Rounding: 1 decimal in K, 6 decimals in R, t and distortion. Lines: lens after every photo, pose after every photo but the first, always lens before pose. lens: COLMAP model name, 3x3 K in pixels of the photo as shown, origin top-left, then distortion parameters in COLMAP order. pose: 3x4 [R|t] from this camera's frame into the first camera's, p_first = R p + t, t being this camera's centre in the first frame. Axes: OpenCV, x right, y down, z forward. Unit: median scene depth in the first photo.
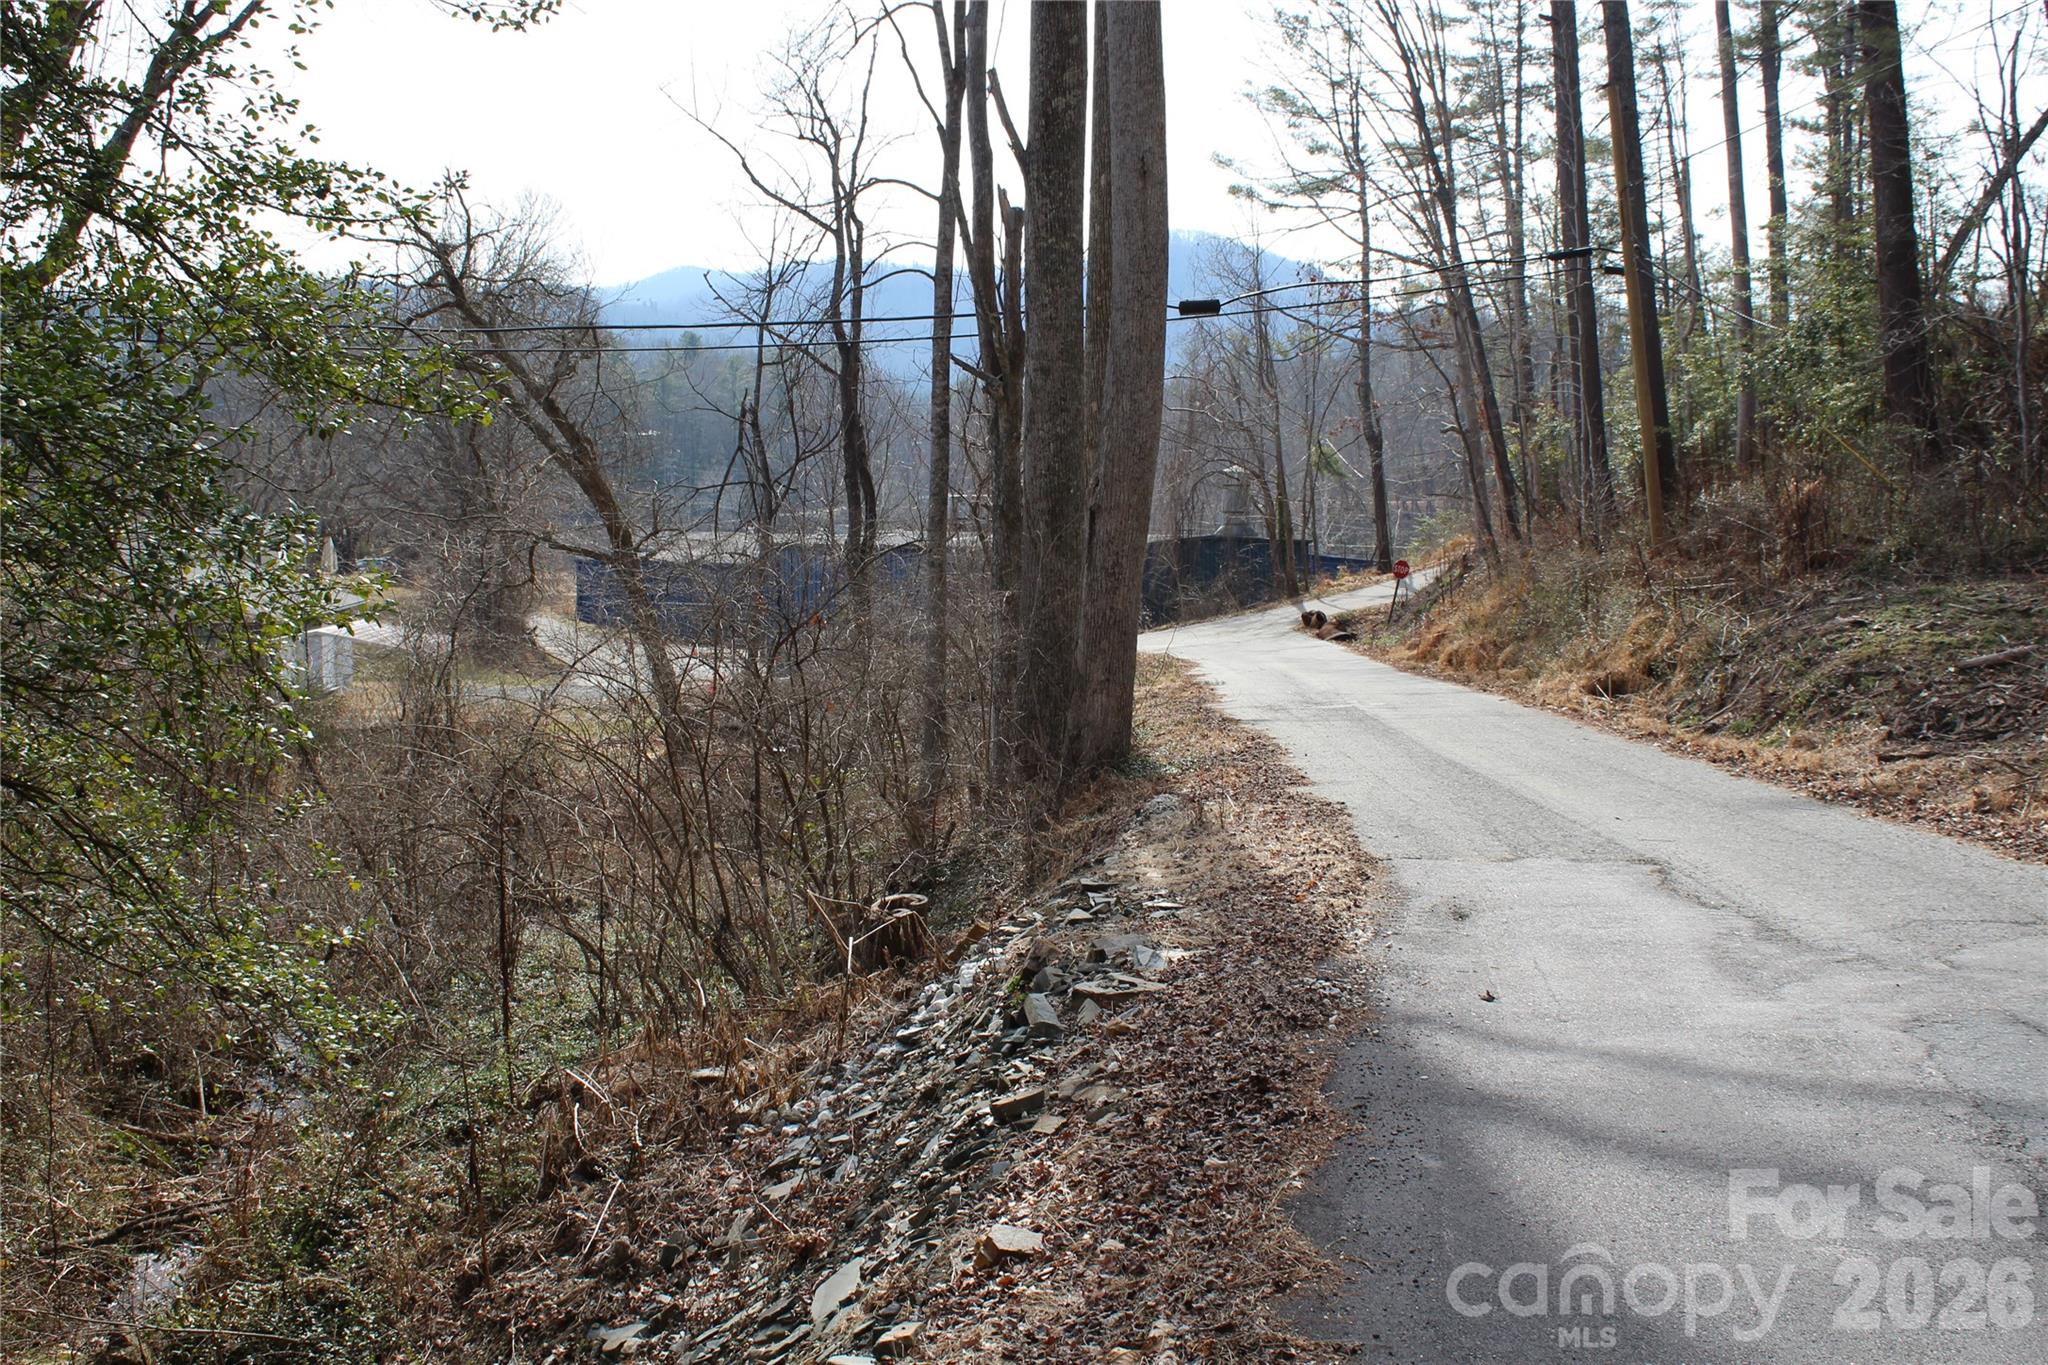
lens RADIAL K [[2262.5, 0, 1022.2], [0, 2262.5, 658.9], [0, 0, 1]] dist [-0.119350, 0.175159]
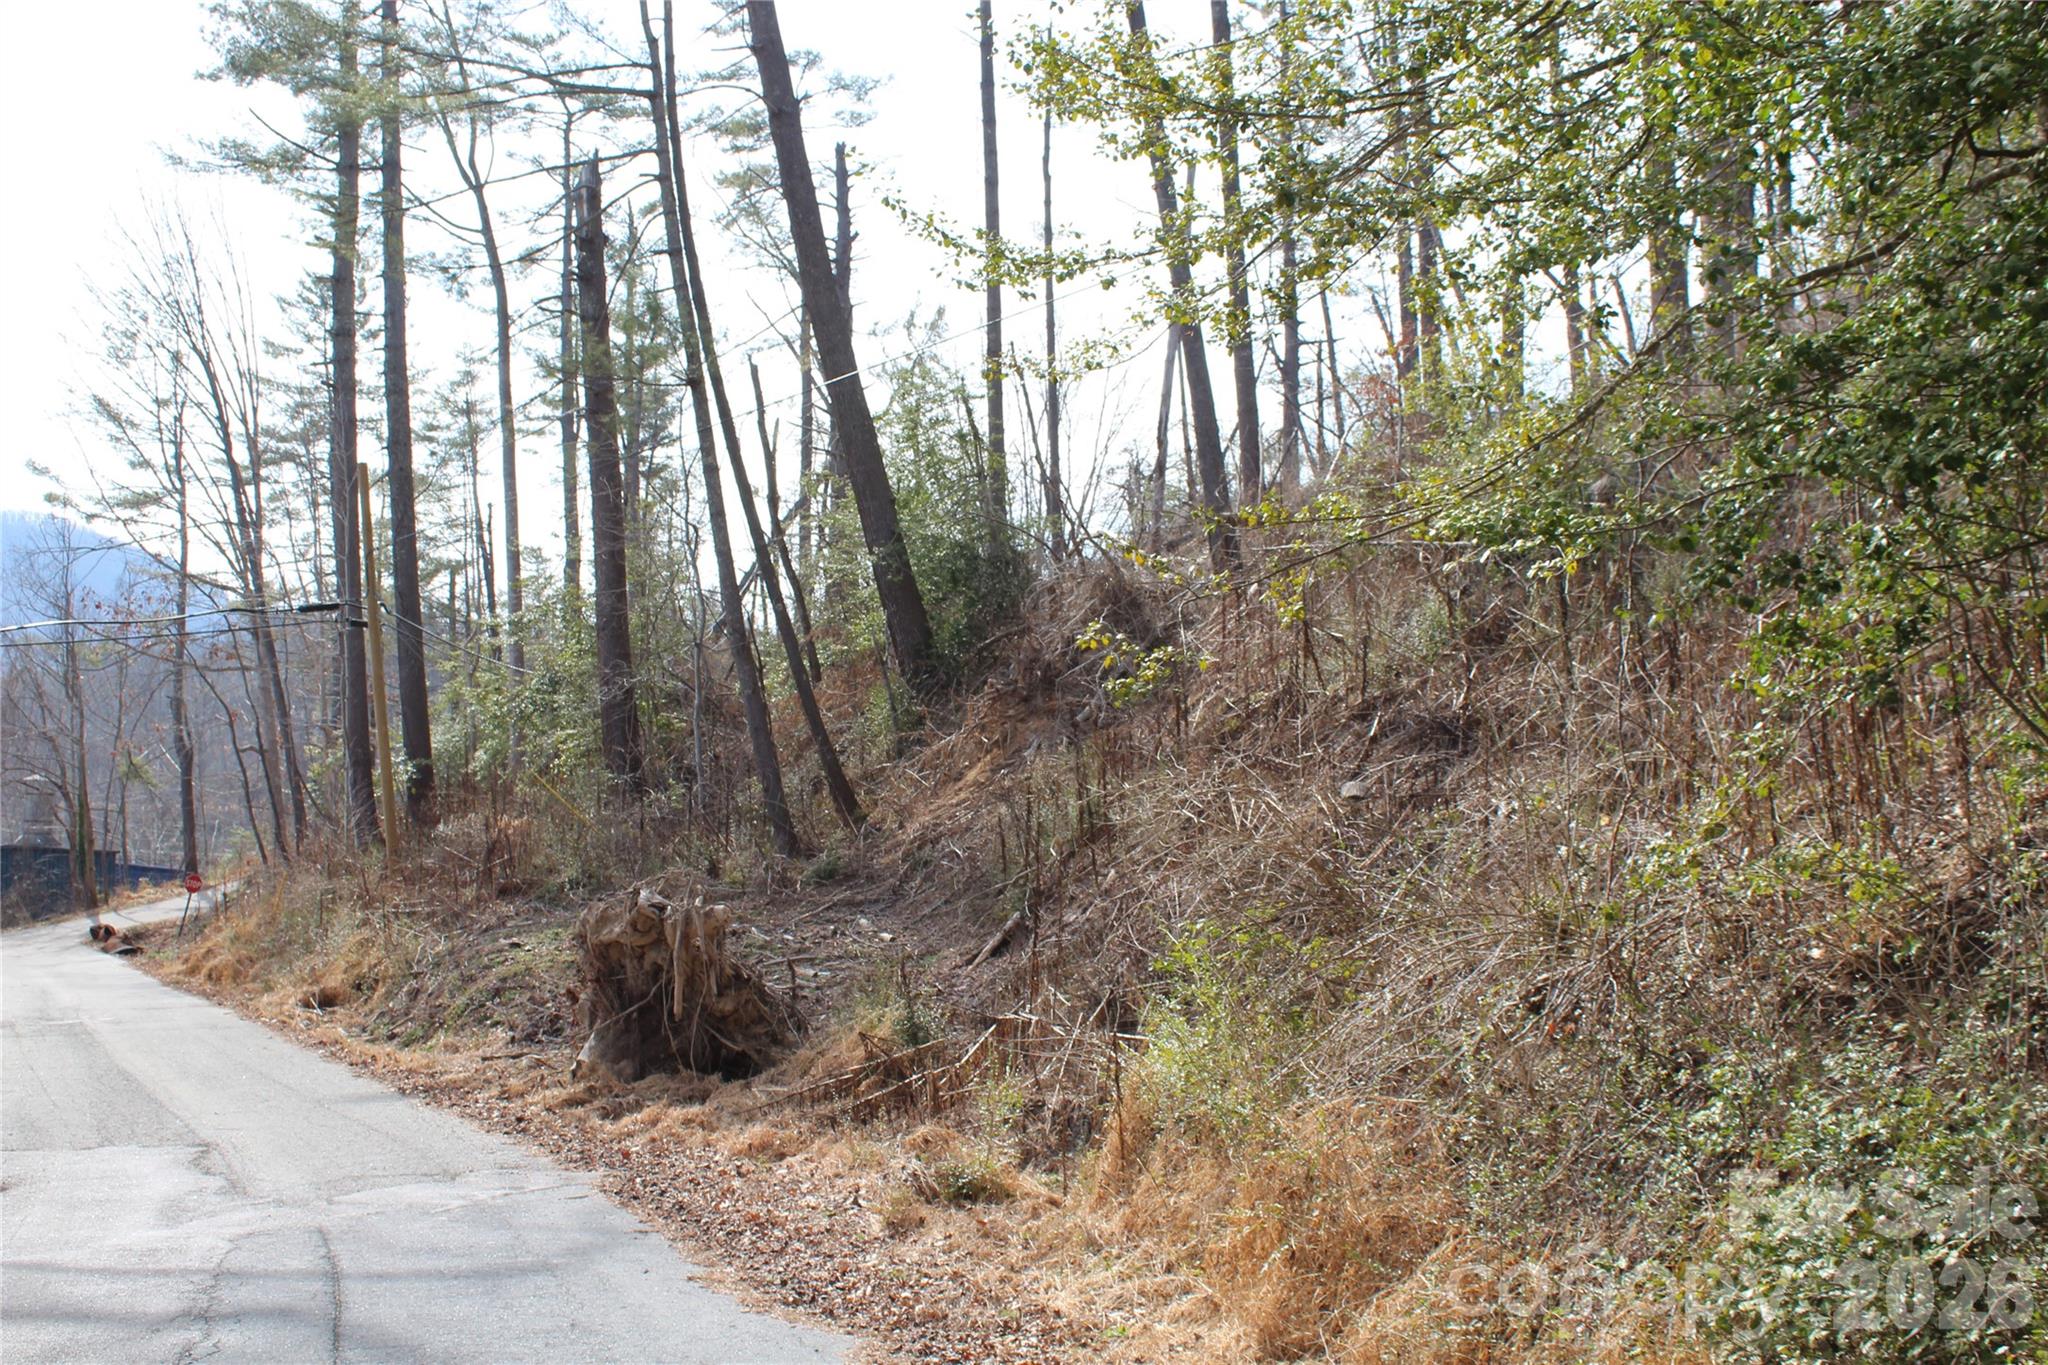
lens RADIAL K [[2240.8, 0, 1024.0], [0, 2240.8, 682.5], [0, 0, 1]] dist [-0.086742, 0.038473]
pose [[0.877790, 0.047277, 0.476706, 0.031373], [0.013173, 0.992360, -0.122674, -0.004268], [-0.478864, 0.113962, 0.870461, -0.140623]]
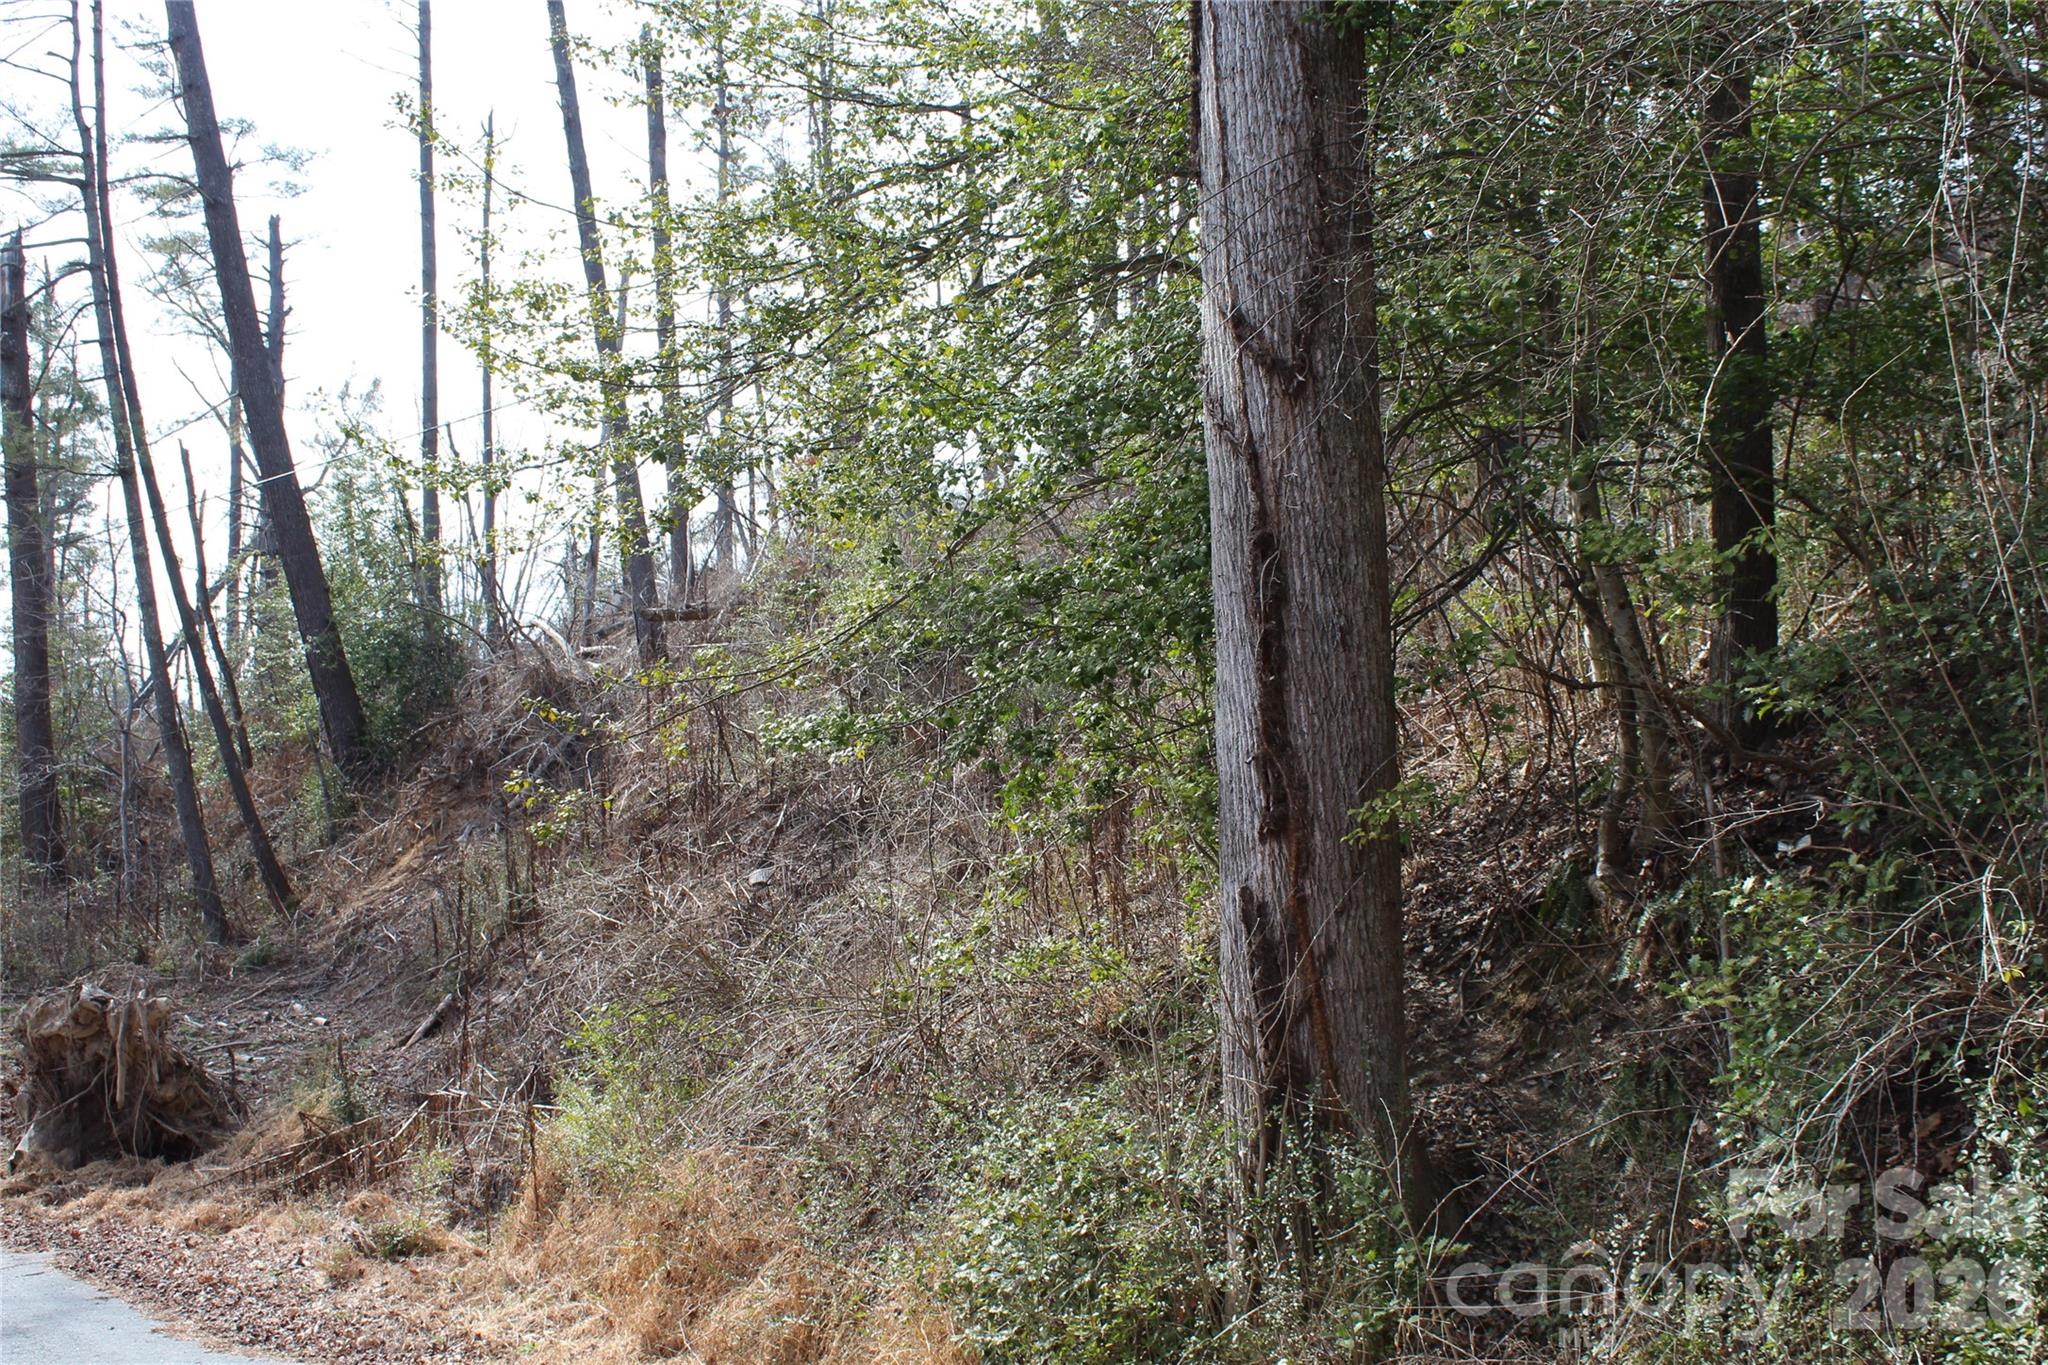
lens RADIAL K [[2262.5, 0, 1022.2], [0, 2262.5, 658.9], [0, 0, 1]] dist [-0.119350, 0.175159]
pose [[0.736415, 0.069332, 0.672968, -0.008007], [0.047728, 0.986932, -0.153906, -0.005545], [-0.674844, 0.145458, 0.723483, -0.217283]]
